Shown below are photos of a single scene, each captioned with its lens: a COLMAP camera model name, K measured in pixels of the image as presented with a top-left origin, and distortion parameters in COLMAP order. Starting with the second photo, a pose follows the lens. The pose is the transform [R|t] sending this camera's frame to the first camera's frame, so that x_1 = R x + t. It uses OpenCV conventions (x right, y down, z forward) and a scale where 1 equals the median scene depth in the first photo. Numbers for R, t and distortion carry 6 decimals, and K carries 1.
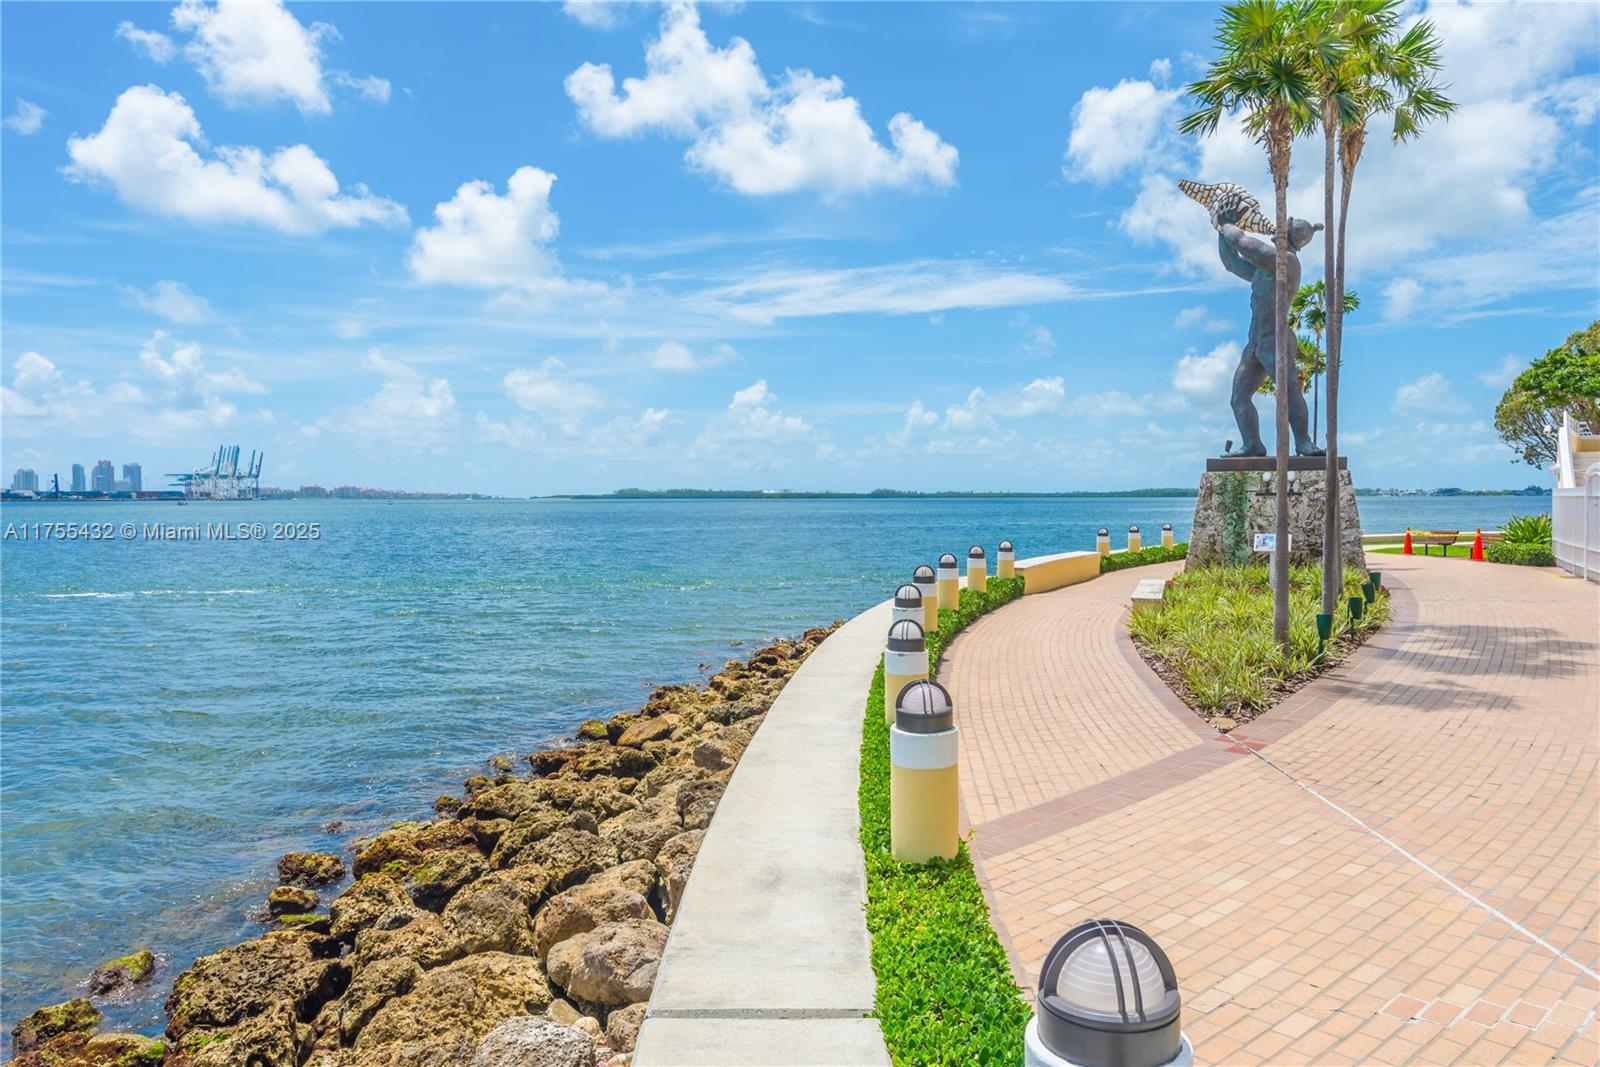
lens RADIAL K [[1075.7, 0, 800.0], [0, 1075.7, 533.5], [0, 0, 1]] dist [0.010122, 0.000703]
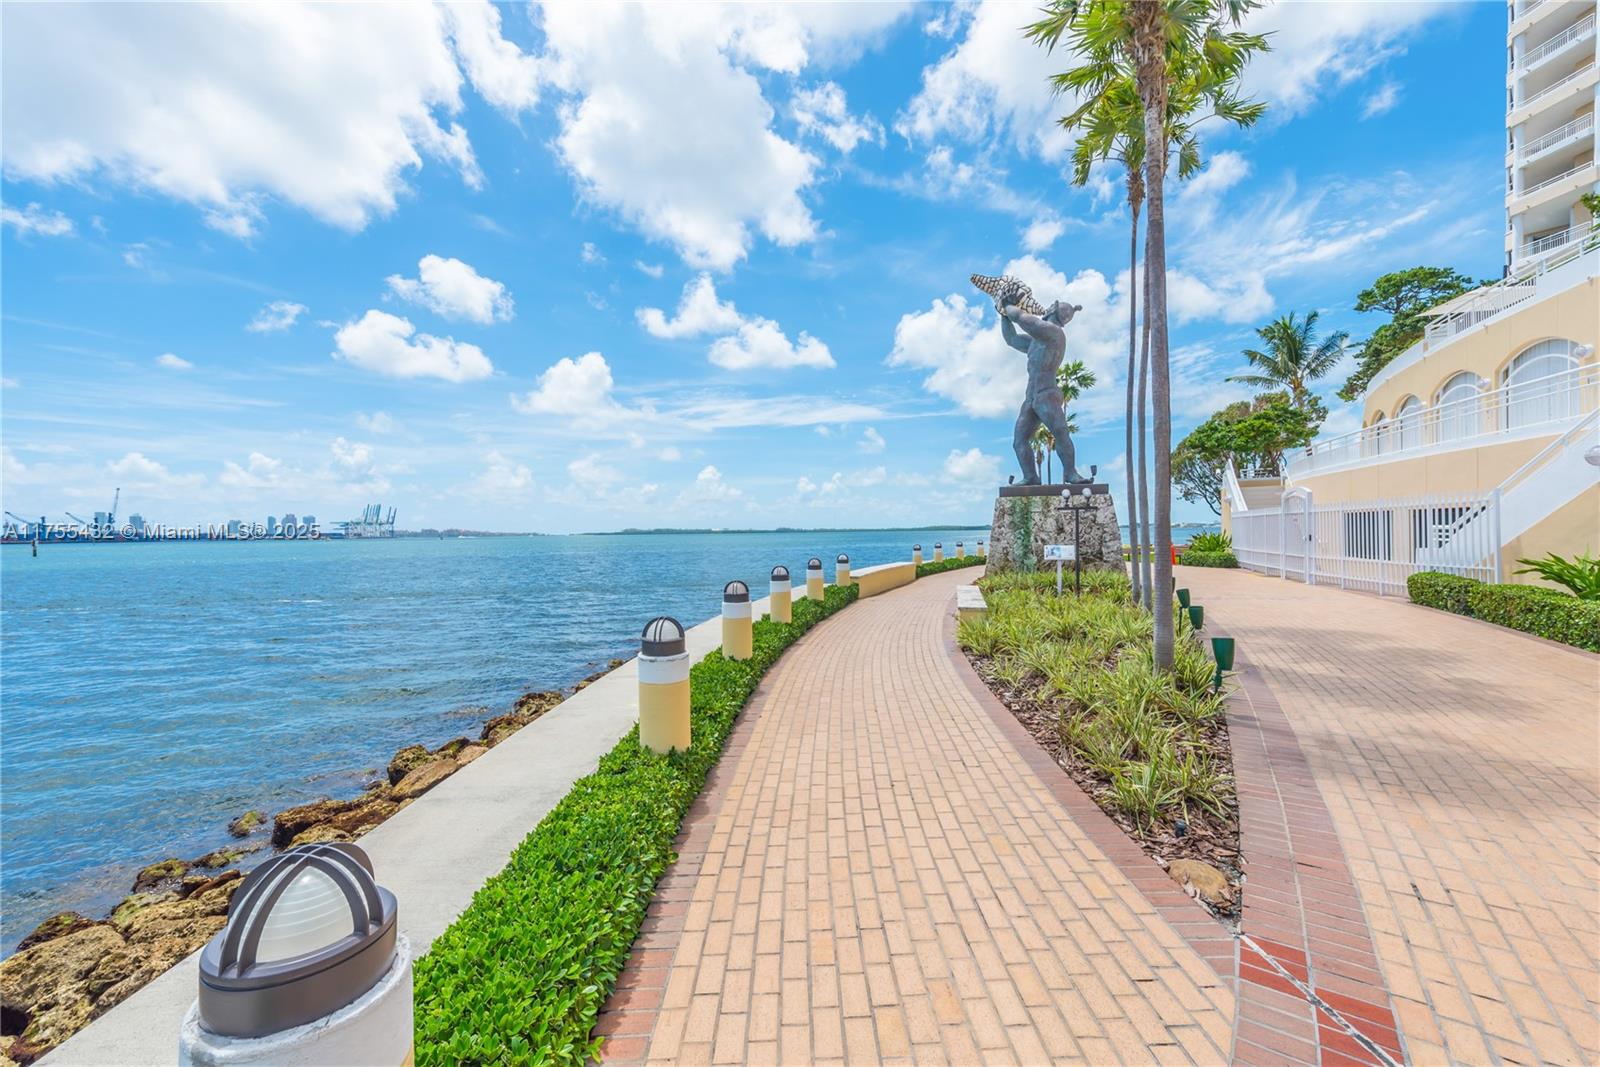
lens RADIAL K [[618.9, 0, 800.0], [0, 618.9, 533.5], [0, 0, 1]] dist [0.000166, 0.000031]
pose [[0.994900, -0.010874, 0.100275, 0.070513], [0.014170, 0.999381, -0.032212, 0.005046], [-0.099863, 0.033468, 0.994438, 0.300489]]
